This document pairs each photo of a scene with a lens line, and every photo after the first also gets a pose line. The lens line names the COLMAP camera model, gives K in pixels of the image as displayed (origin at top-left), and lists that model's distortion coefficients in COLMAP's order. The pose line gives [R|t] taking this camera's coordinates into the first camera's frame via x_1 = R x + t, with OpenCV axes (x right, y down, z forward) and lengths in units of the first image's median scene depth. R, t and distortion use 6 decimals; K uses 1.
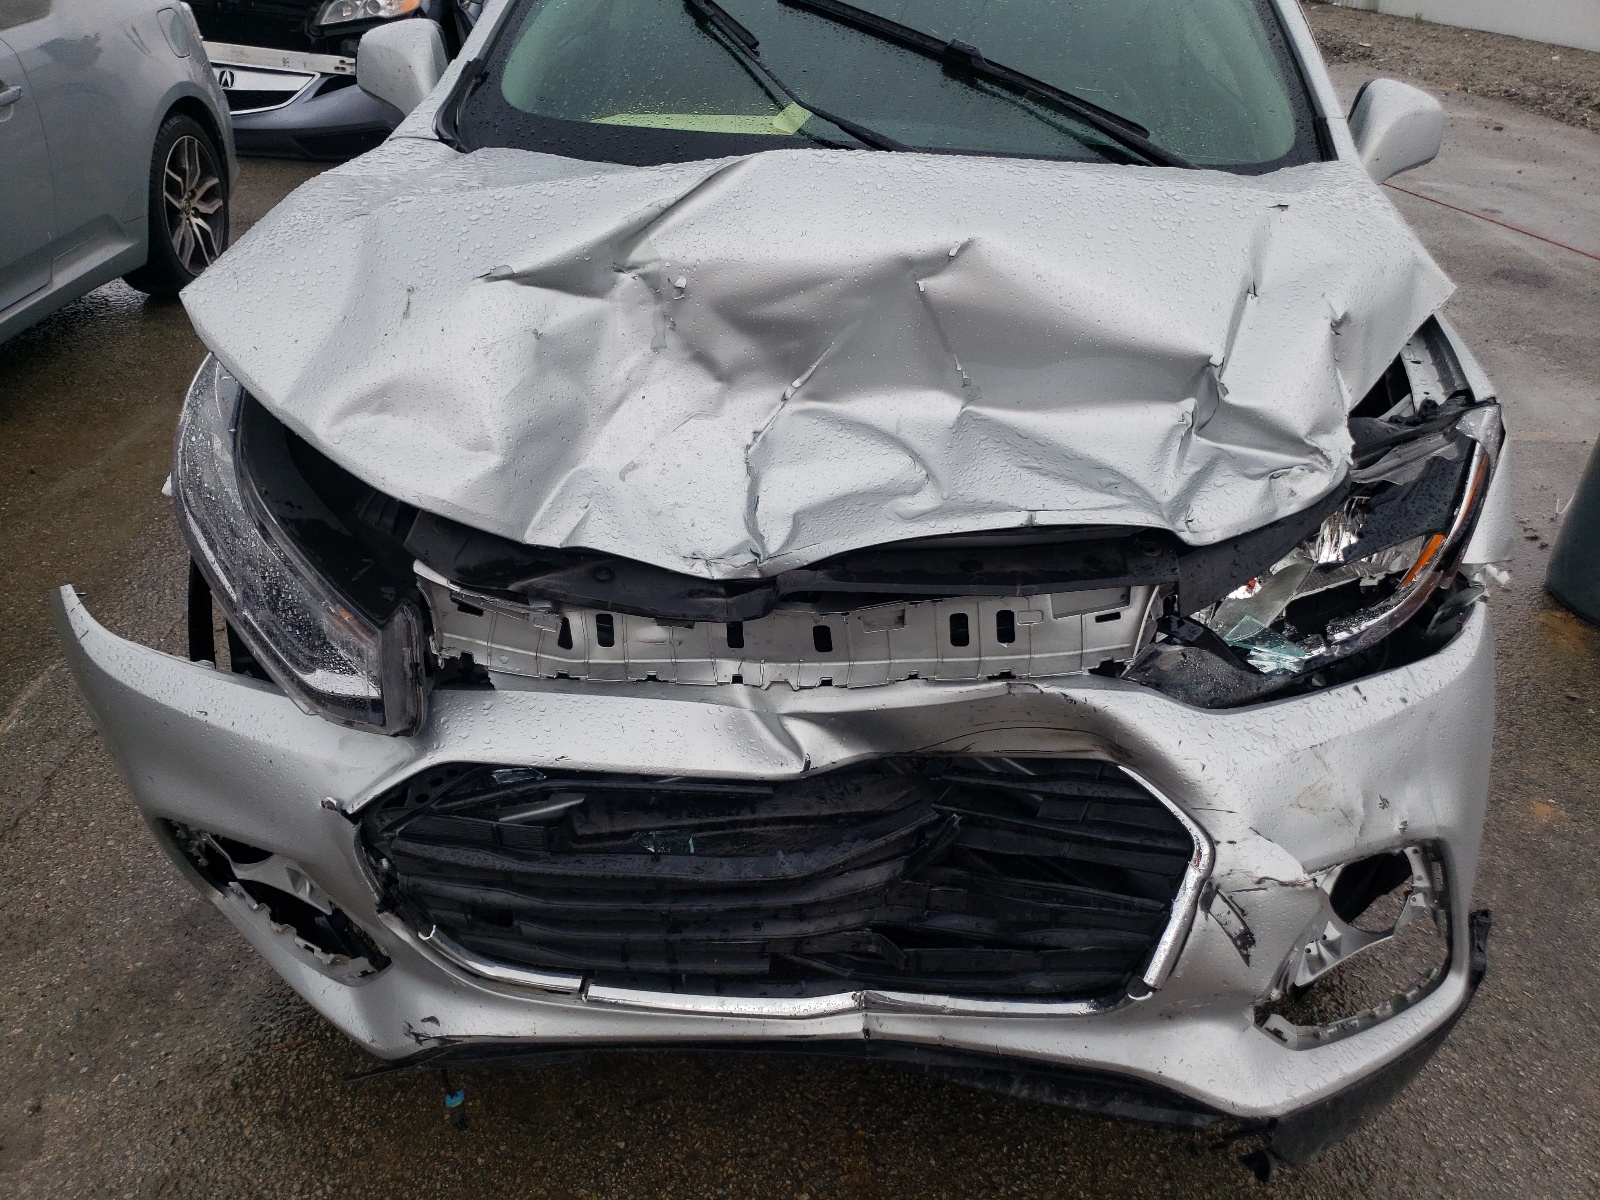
lens RADIAL K [[1331.8, 0, 805.3], [0, 1331.8, 595.1], [0, 0, 1]] dist [-0.000413, -0.002090]
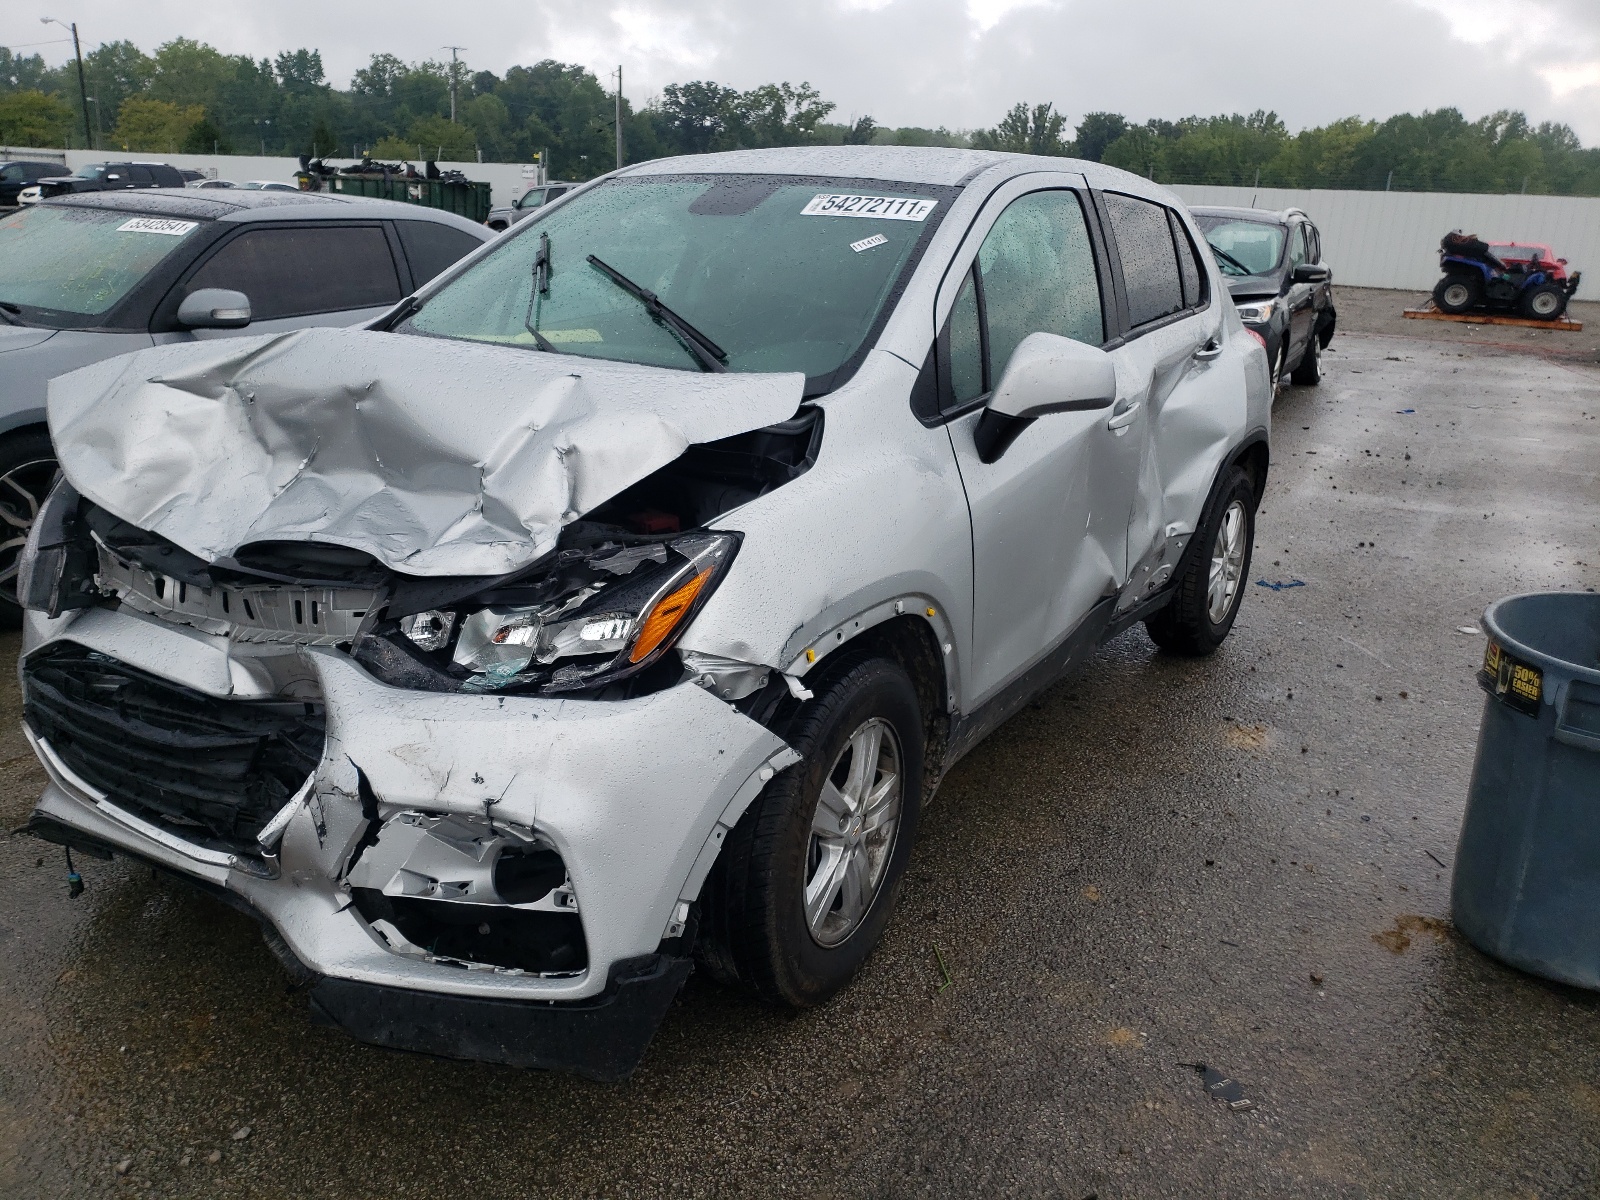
lens RADIAL K [[1342.7, 0, 798.9], [0, 1342.7, 556.5], [0, 0, 1]] dist [0.004197, -0.018288]
pose [[0.854744, 0.113415, -0.506507, 1.327245], [-0.238776, 0.952367, -0.189690, 0.116195], [0.460867, 0.283078, 0.841112, -0.063270]]
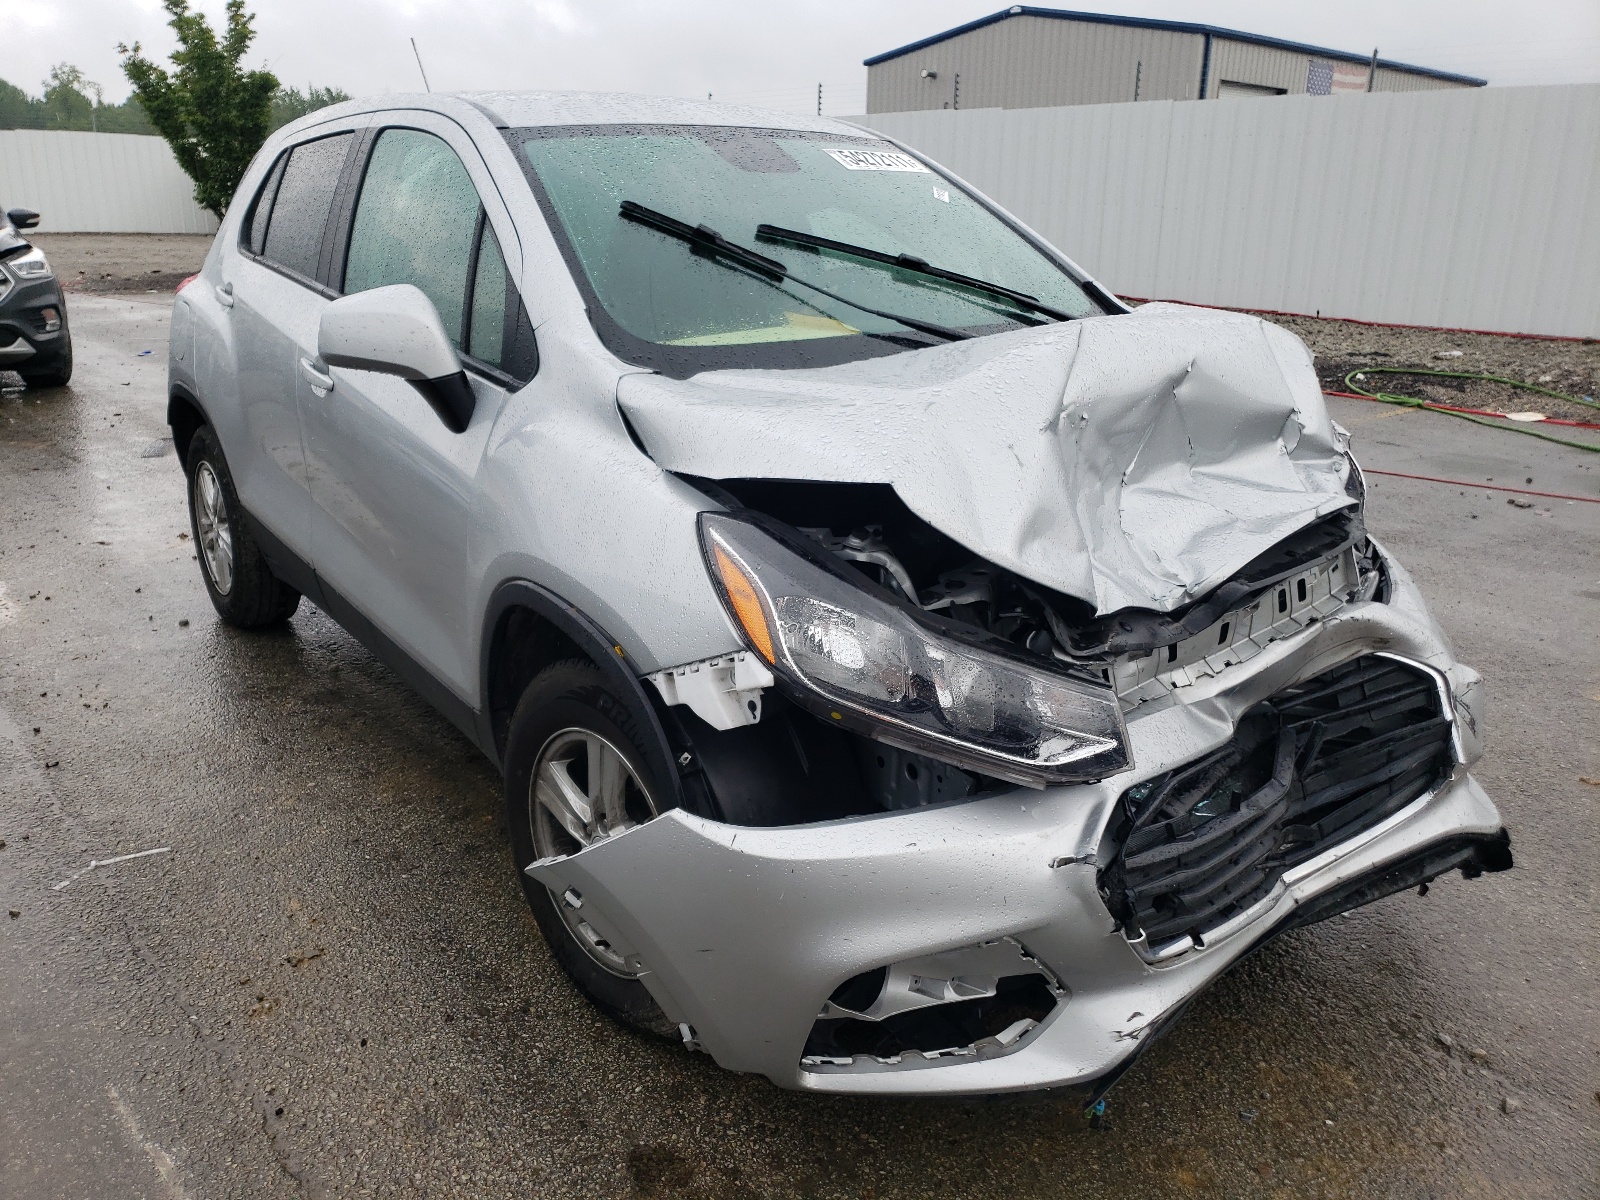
lens RADIAL K [[1331.8, 0, 805.3], [0, 1331.8, 595.1], [0, 0, 1]] dist [-0.000413, -0.002090]
pose [[0.748097, -0.242474, 0.617703, -1.154818], [0.339388, 0.939701, -0.042159, -0.094709], [-0.570234, 0.241180, 0.785280, 0.115575]]
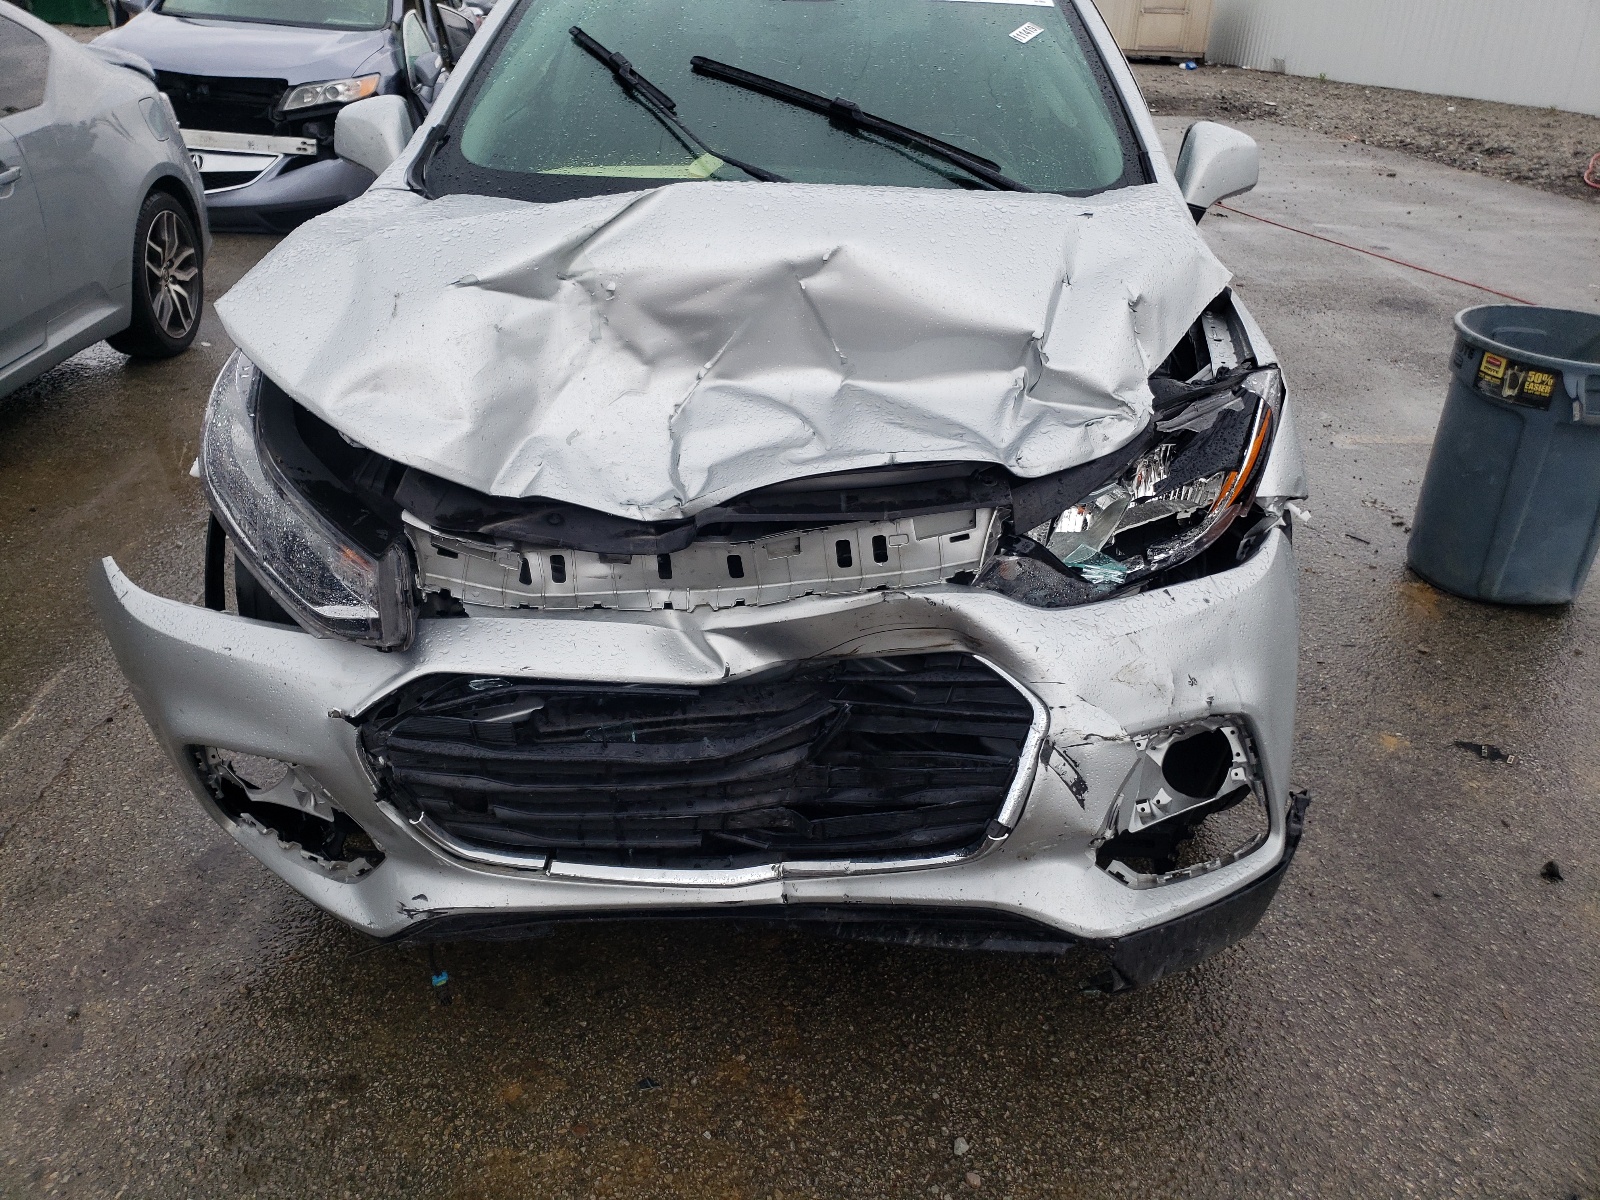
lens RADIAL K [[1342.7, 0, 798.9], [0, 1342.7, 556.5], [0, 0, 1]] dist [0.004197, -0.018288]
pose [[0.998994, -0.036781, 0.025637, 0.039606], [0.038666, 0.996251, -0.077391, 0.118151], [-0.022694, 0.078305, 0.996671, -0.236302]]
